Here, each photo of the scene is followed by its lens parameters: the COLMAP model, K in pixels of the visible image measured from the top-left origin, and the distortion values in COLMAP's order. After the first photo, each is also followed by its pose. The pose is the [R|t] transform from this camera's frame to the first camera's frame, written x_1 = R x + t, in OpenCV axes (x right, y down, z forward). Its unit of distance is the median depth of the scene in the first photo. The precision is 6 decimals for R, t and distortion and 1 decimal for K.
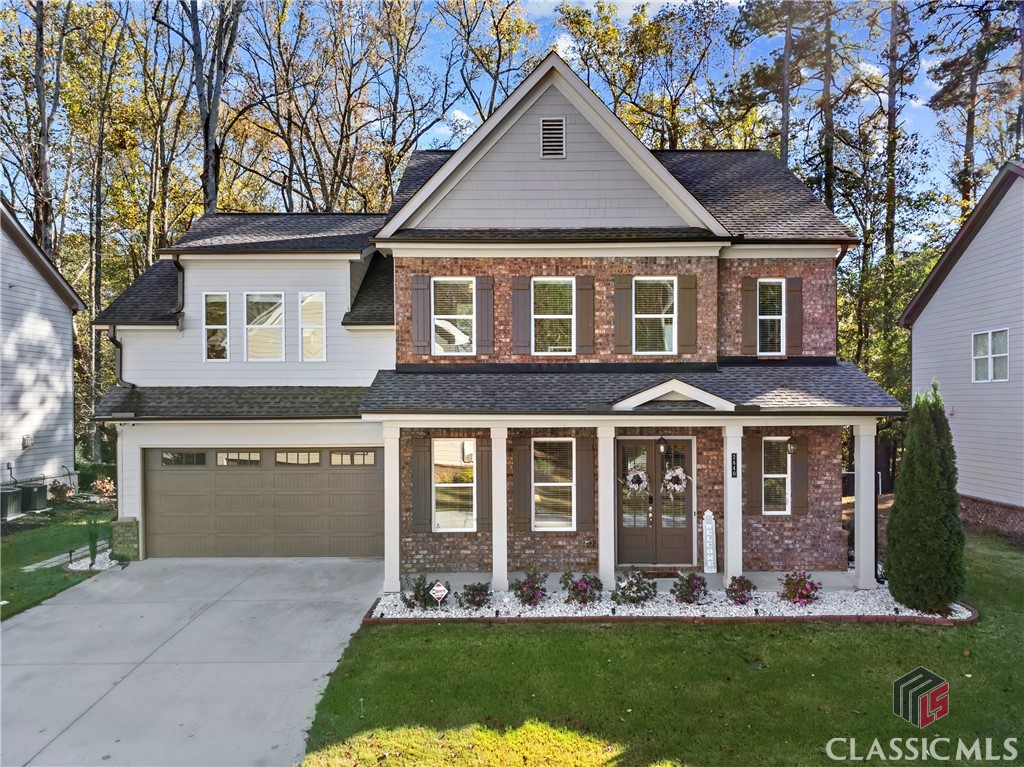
lens RADIAL K [[766.5, 0, 512.1], [0, 766.5, 410.4], [0, 0, 1]] dist [0.002656, 0.002664]
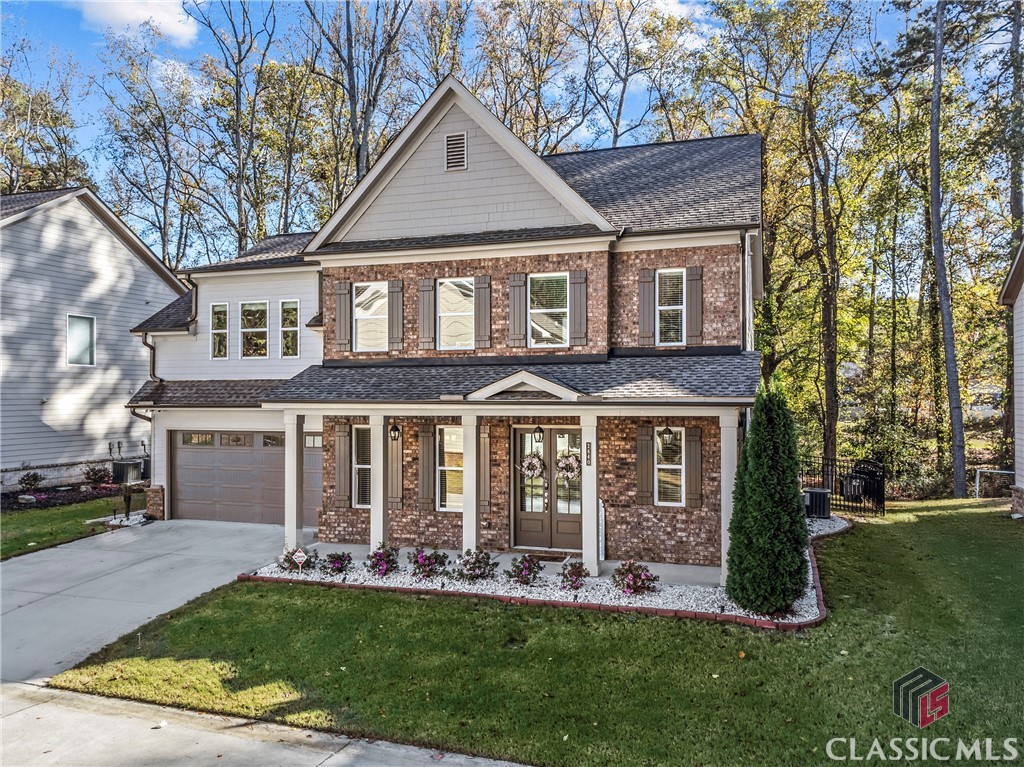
lens RADIAL K [[740.6, 0, 512.0], [0, 740.6, 383.5], [0, 0, 1]] dist [0.004924, -0.001478]
pose [[0.953209, -0.004304, -0.302282, 0.447237], [-0.002682, 0.999739, -0.022693, -0.000151], [0.302300, 0.022442, 0.952948, 0.021609]]
